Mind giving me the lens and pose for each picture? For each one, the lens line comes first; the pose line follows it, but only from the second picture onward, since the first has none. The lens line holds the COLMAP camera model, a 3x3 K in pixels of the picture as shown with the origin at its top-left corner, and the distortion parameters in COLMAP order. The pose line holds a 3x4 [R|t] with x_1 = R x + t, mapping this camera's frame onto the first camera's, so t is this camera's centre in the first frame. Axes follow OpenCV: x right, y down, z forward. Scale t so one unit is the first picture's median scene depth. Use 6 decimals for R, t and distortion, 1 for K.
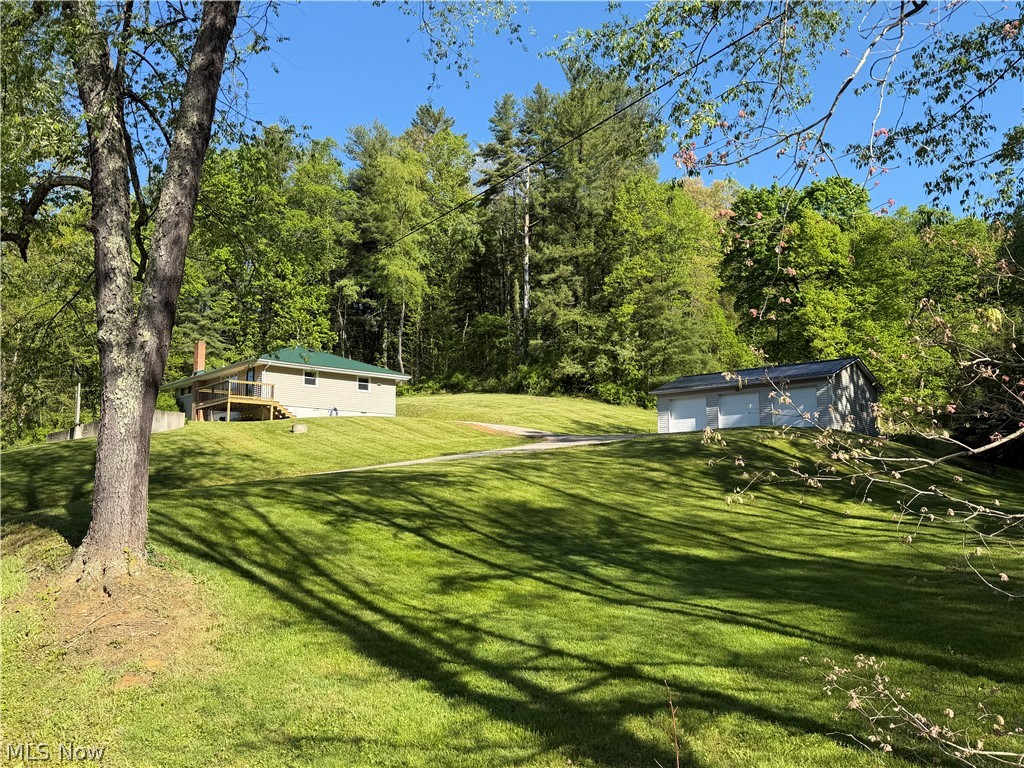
lens RADIAL K [[869.4, 0, 512.8], [0, 869.4, 385.7], [0, 0, 1]] dist [0.093292, -0.063207]
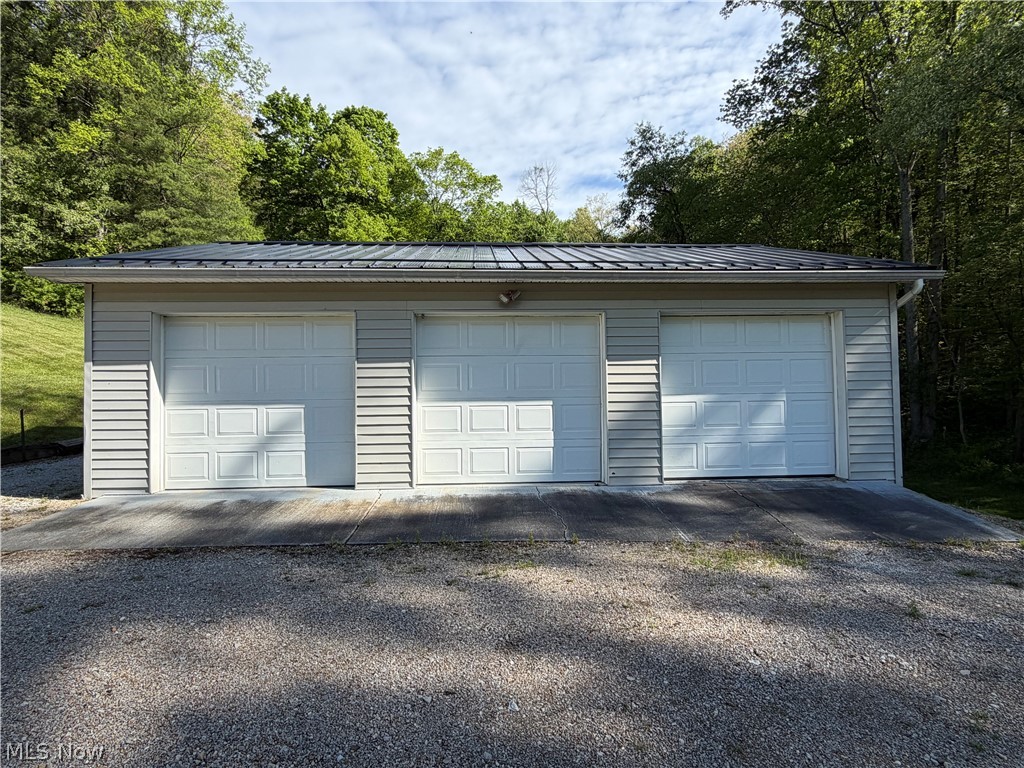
lens RADIAL K [[540.5, 0, 514.9], [0, 540.5, 383.9], [0, 0, 1]] dist [0.002679, -0.000205]
pose [[0.736446, 0.008949, 0.676438, 0.101532], [-0.095202, 0.991333, 0.090534, 0.006904], [-0.669765, -0.131071, 0.730914, 0.561467]]
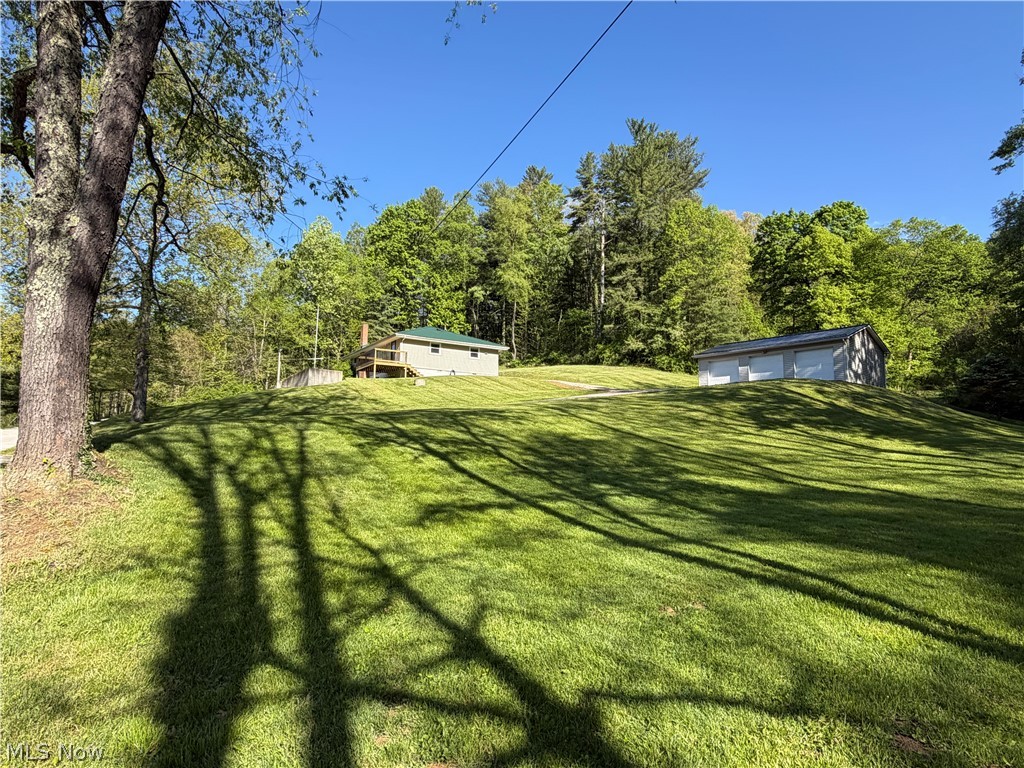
lens RADIAL K [[576.0, 0, 508.5], [0, 576.0, 381.0], [0, 0, 1]] dist [-0.002160, 0.010398]
pose [[0.987077, -0.002618, -0.160225, 0.016512], [0.006288, 0.999729, 0.022397, 0.015046], [0.160123, -0.023115, 0.986826, 0.081338]]
